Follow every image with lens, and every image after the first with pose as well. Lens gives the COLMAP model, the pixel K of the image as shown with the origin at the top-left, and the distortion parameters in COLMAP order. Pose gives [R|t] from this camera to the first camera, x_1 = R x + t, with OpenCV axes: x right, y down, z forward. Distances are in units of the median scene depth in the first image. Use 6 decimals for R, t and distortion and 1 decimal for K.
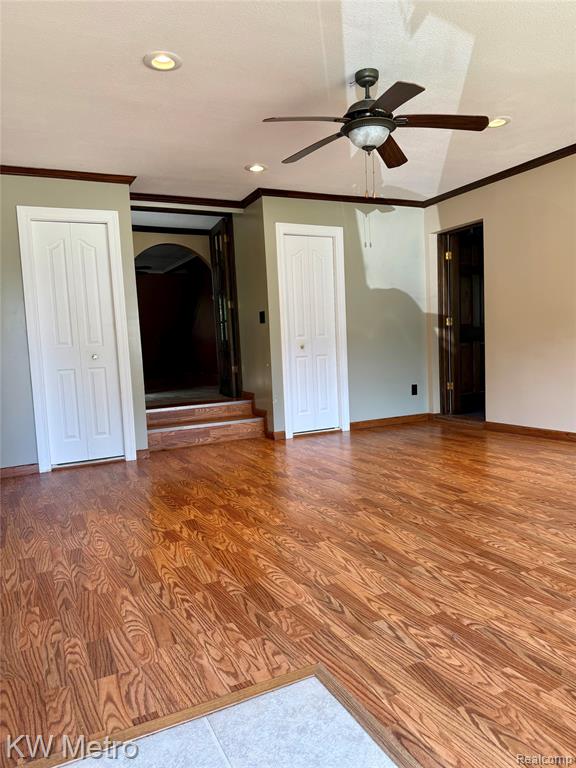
lens RADIAL K [[549.7, 0, 272.5], [0, 549.7, 378.8], [0, 0, 1]] dist [0.056165, -0.065494]
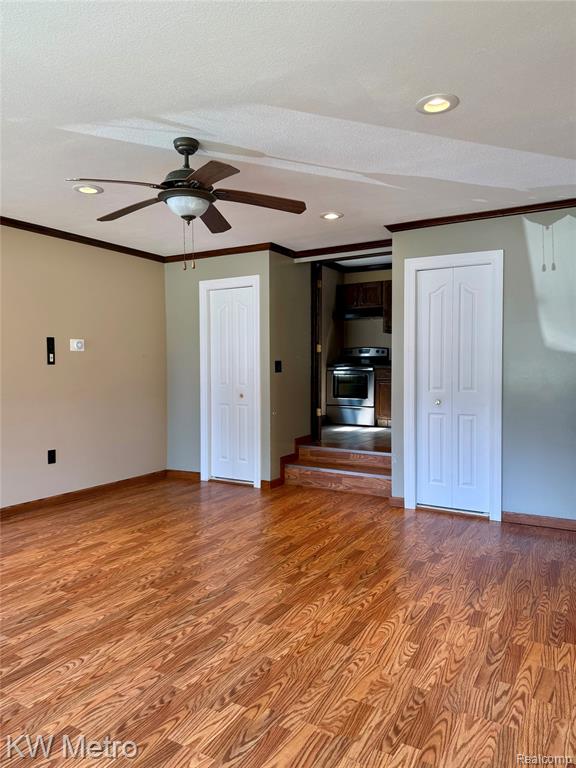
lens RADIAL K [[549.7, 0, 292.1], [0, 549.7, 381.4], [0, 0, 1]] dist [0.056165, -0.065494]
pose [[0.548389, 0.075103, -0.832844, 0.999628], [-0.074873, 0.996368, 0.040549, -0.173410], [0.832865, 0.040121, 0.552021, 0.582587]]
